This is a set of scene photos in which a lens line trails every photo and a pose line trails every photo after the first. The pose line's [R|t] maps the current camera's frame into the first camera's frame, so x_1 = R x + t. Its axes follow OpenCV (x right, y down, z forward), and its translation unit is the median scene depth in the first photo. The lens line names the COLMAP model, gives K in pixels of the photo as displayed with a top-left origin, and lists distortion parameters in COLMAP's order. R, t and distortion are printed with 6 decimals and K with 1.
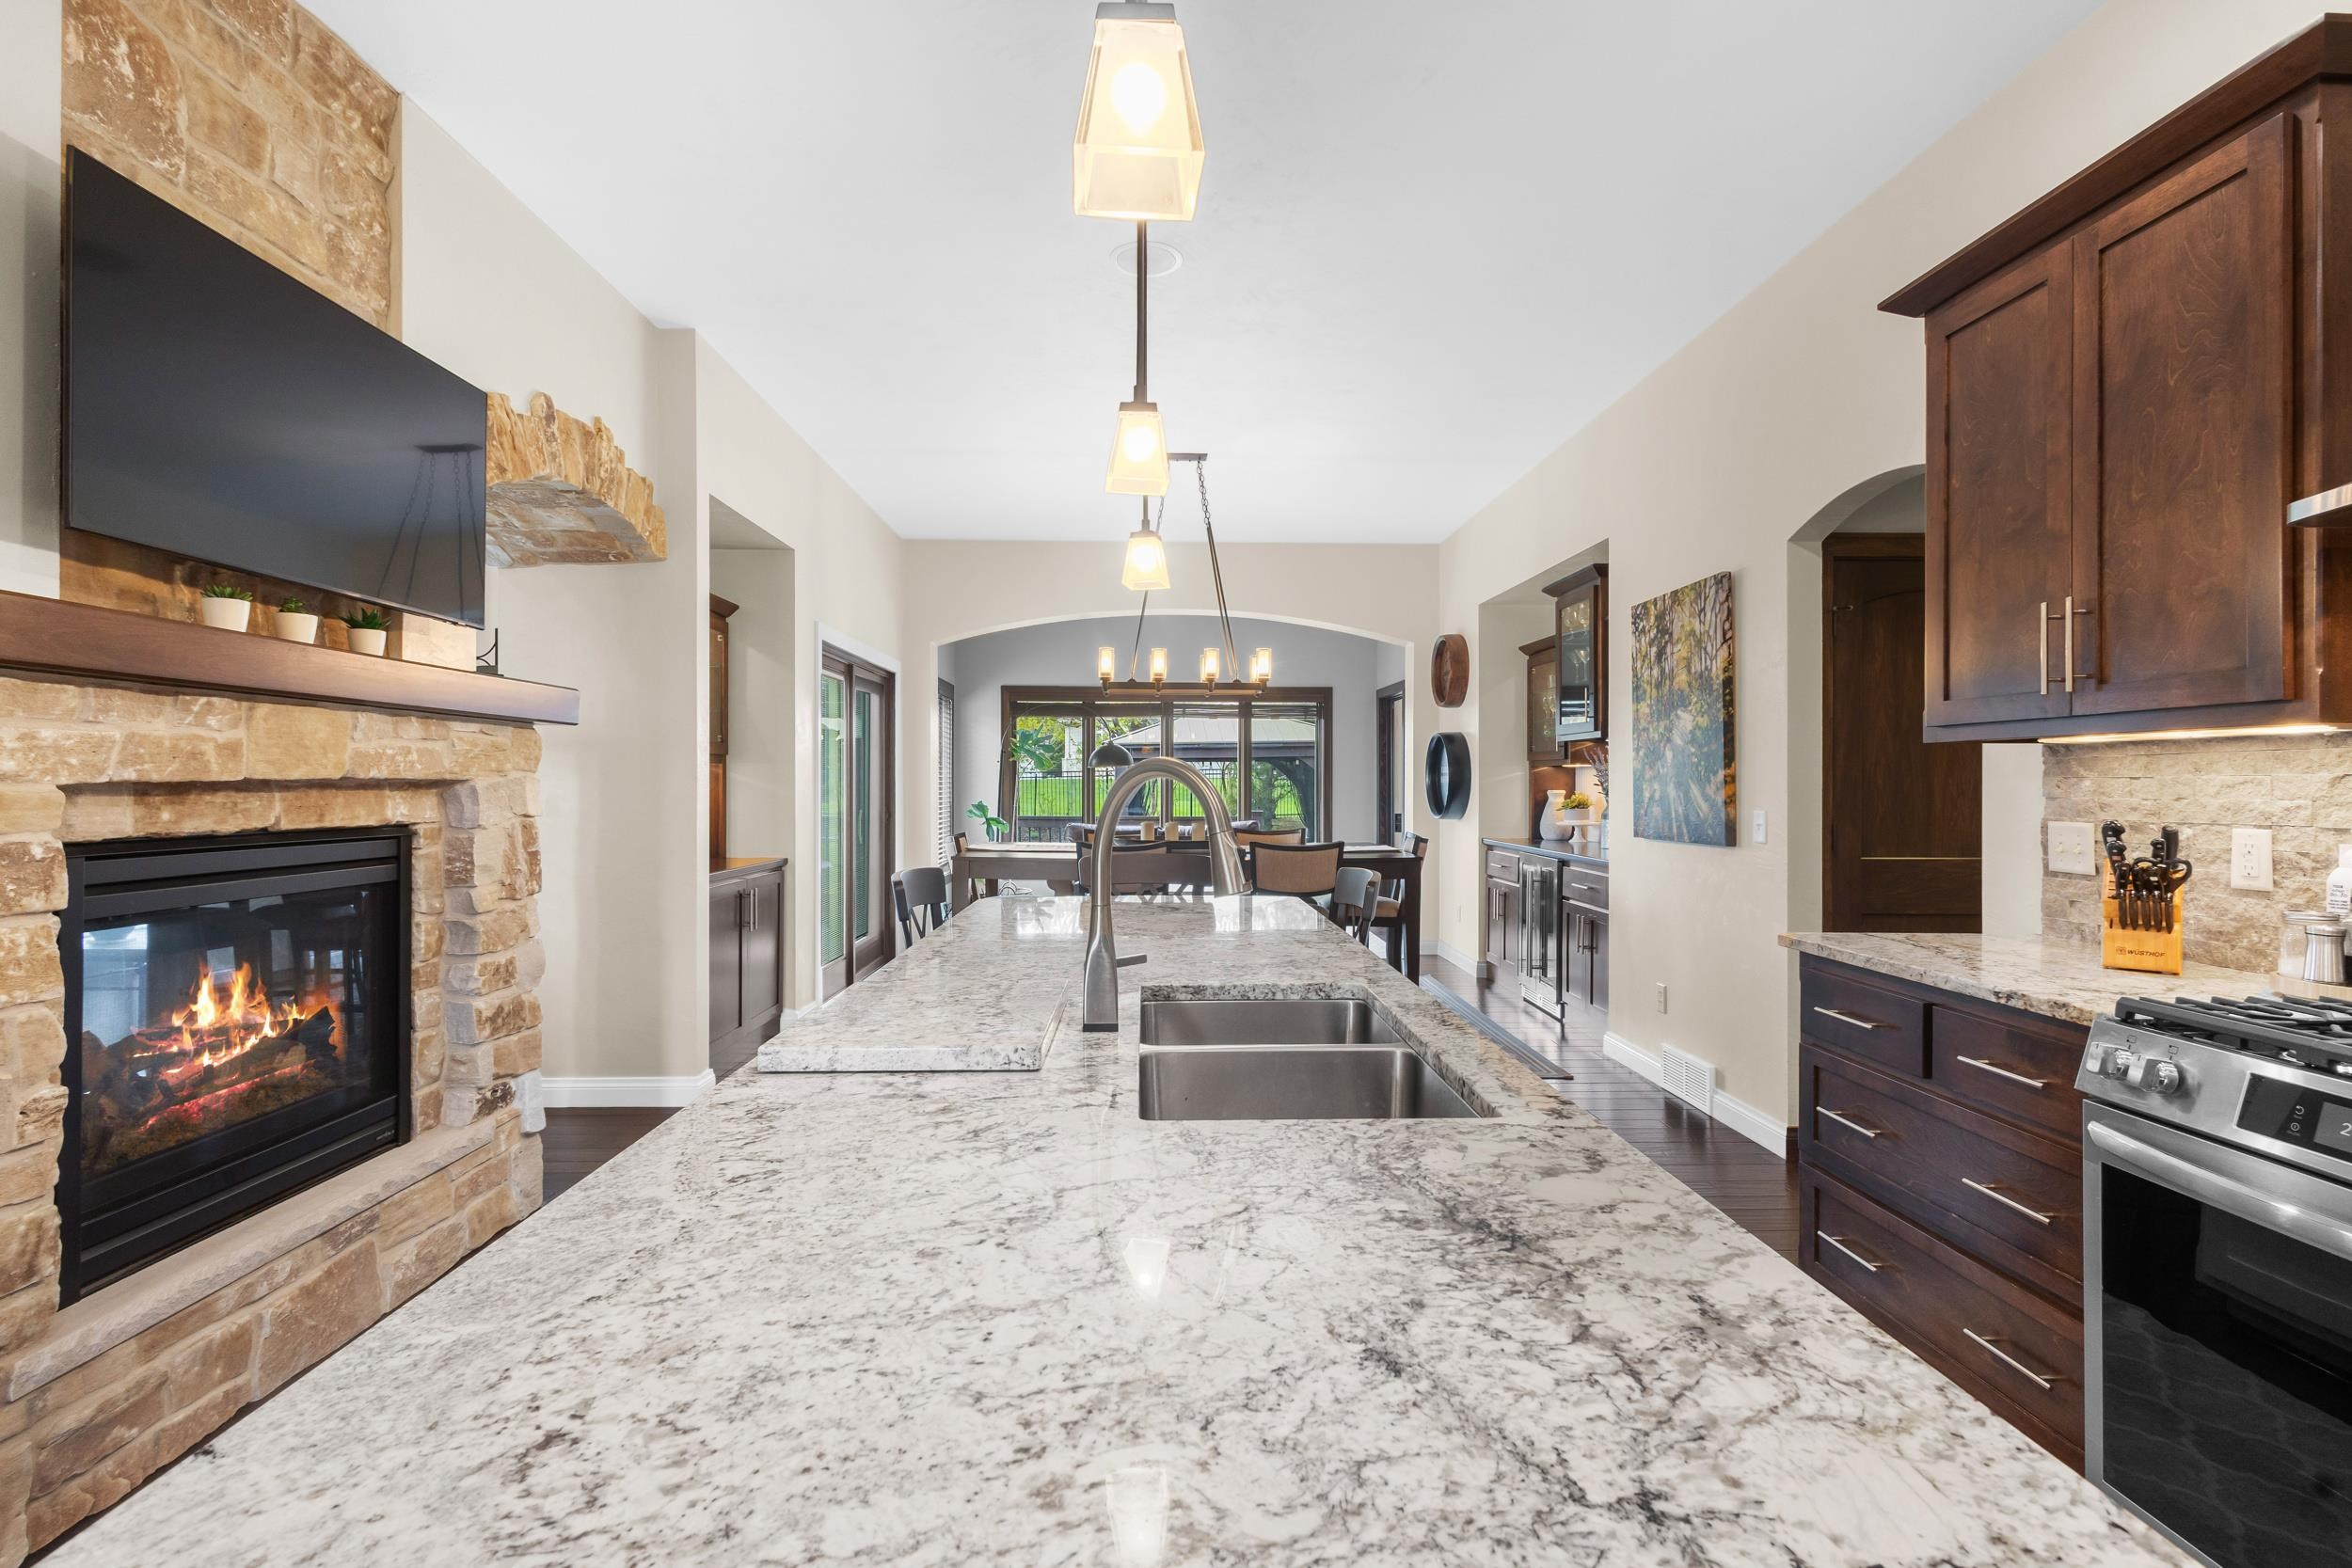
lens RADIAL K [[1079.8, 0, 1167.6], [0, 1079.8, 780.1], [0, 0, 1]] dist [0.009136, -0.003239]
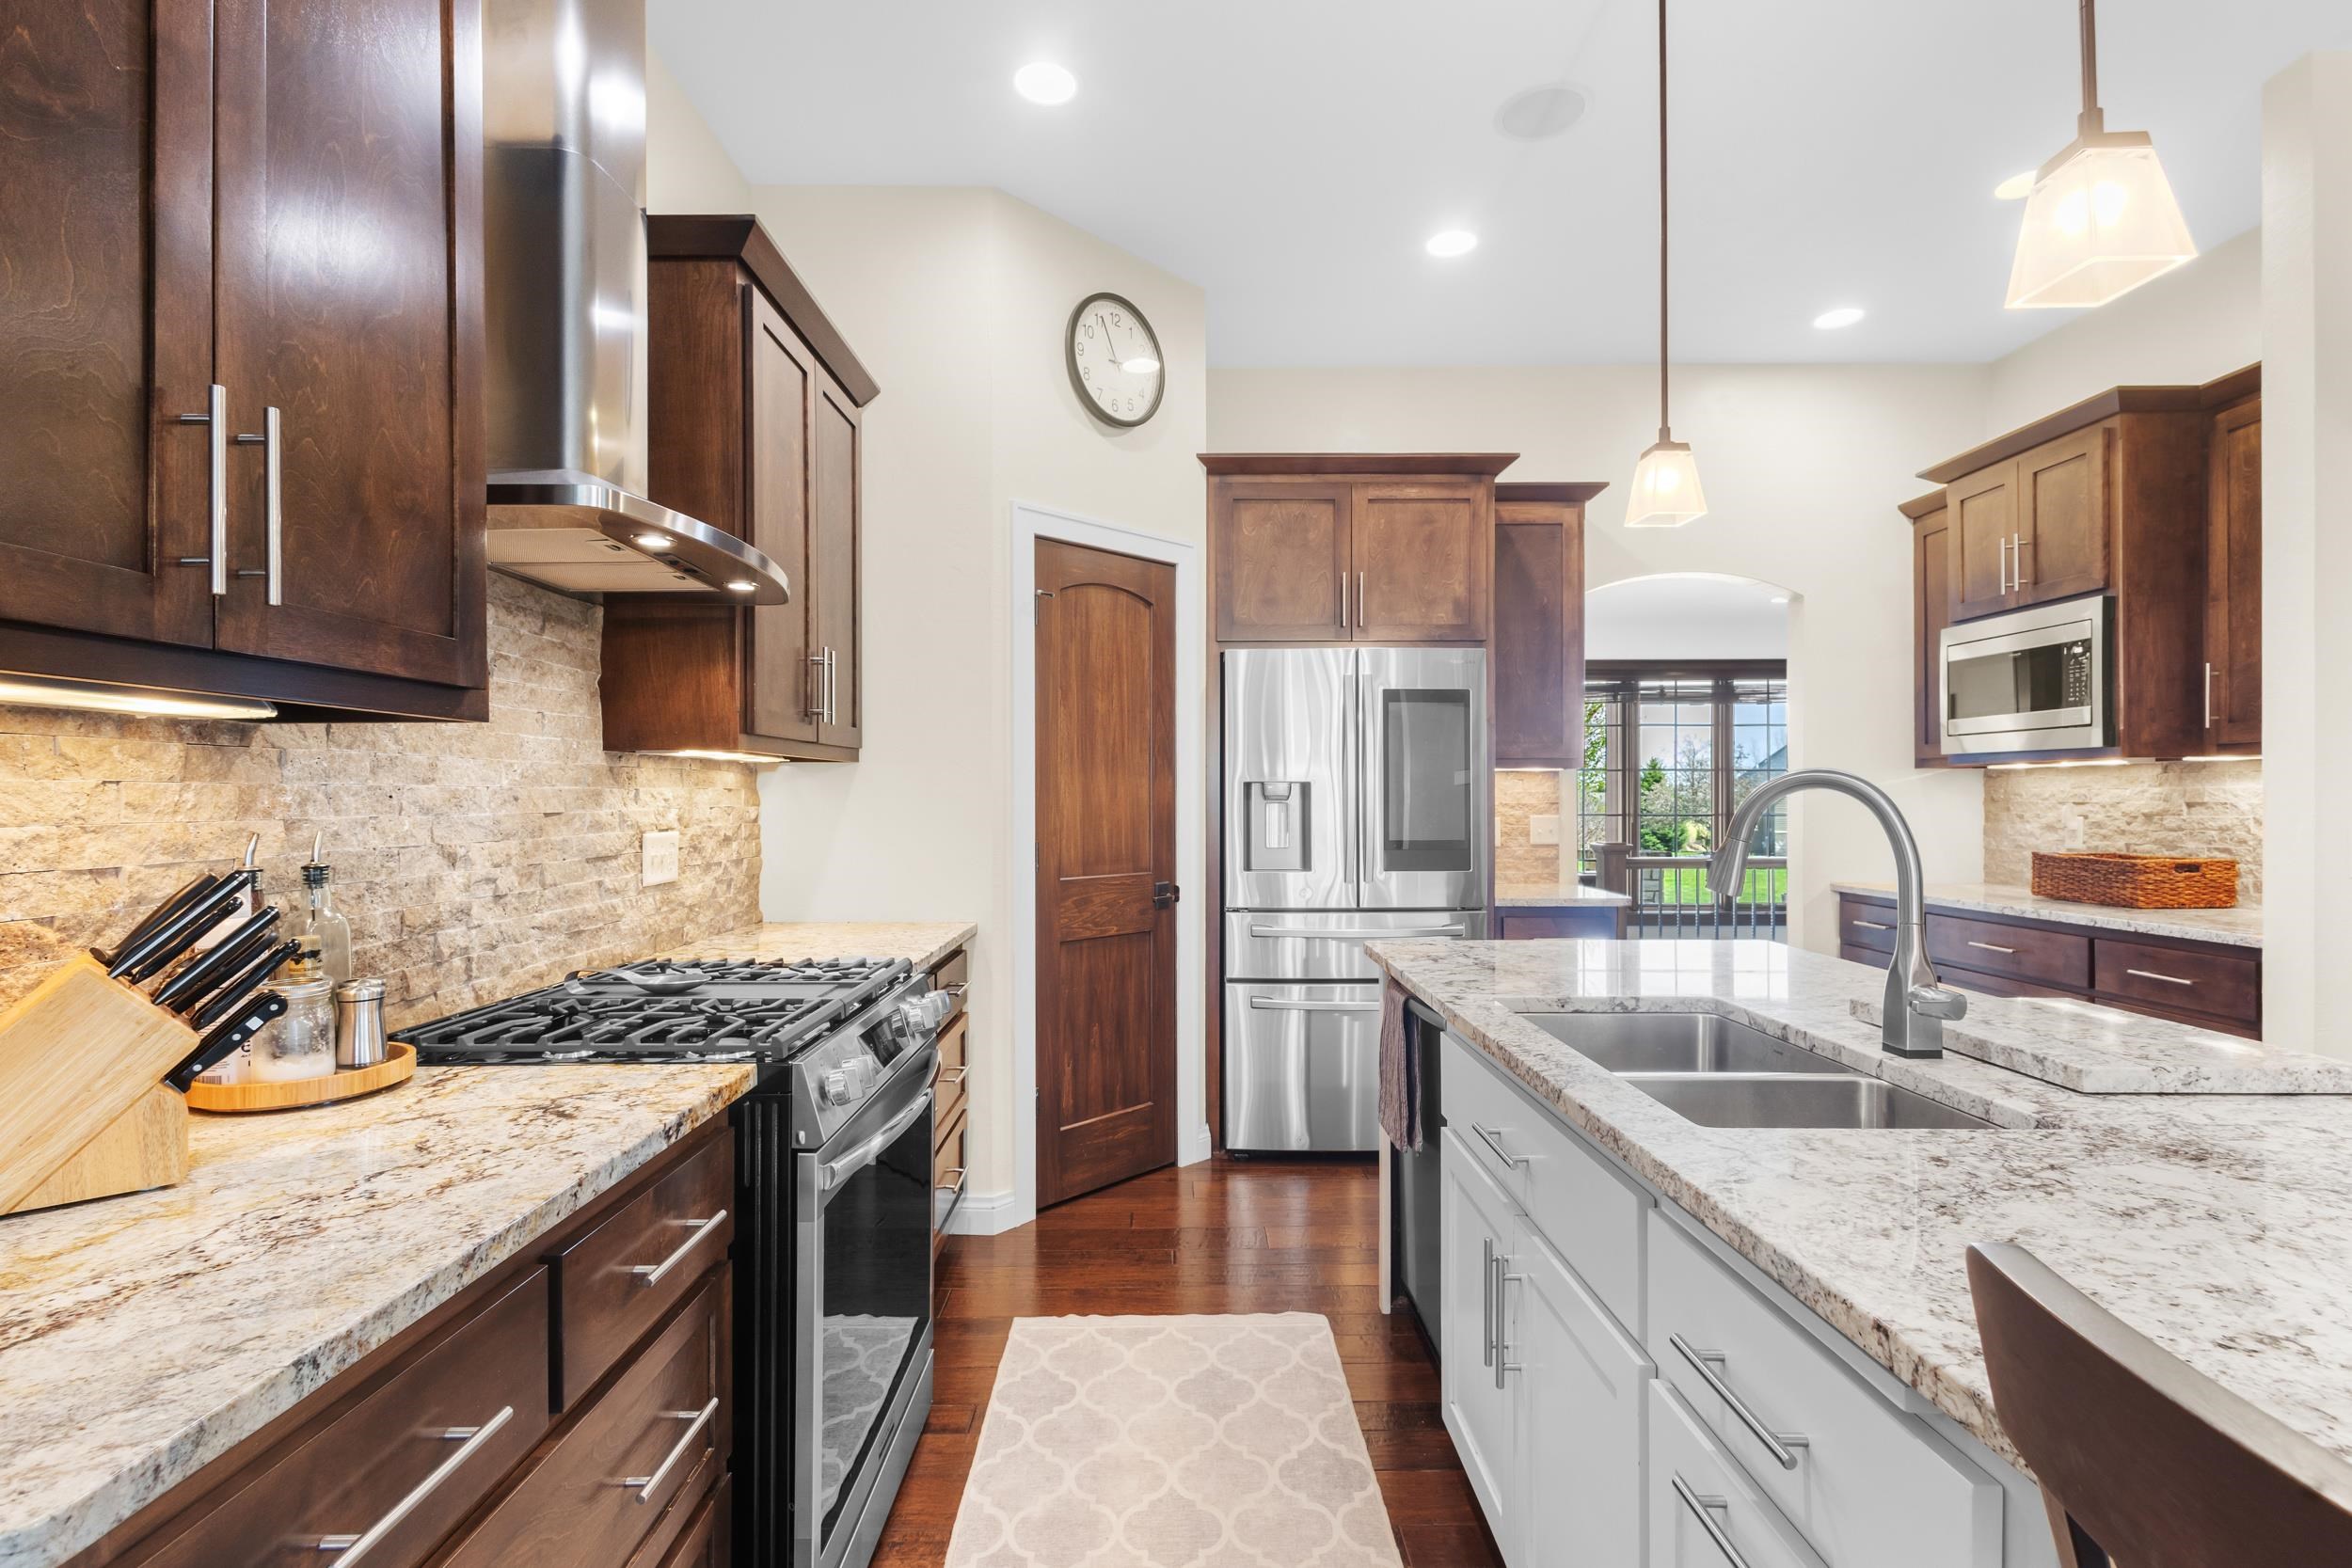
lens RADIAL K [[1079.8, 0, 1169.9], [0, 1079.8, 796.0], [0, 0, 1]] dist [0.009136, -0.003239]
pose [[-0.999719, 0.001060, 0.023690, 0.406859], [0.000974, 0.999993, -0.003636, 0.005350], [-0.023693, -0.003612, -0.999713, 1.413818]]
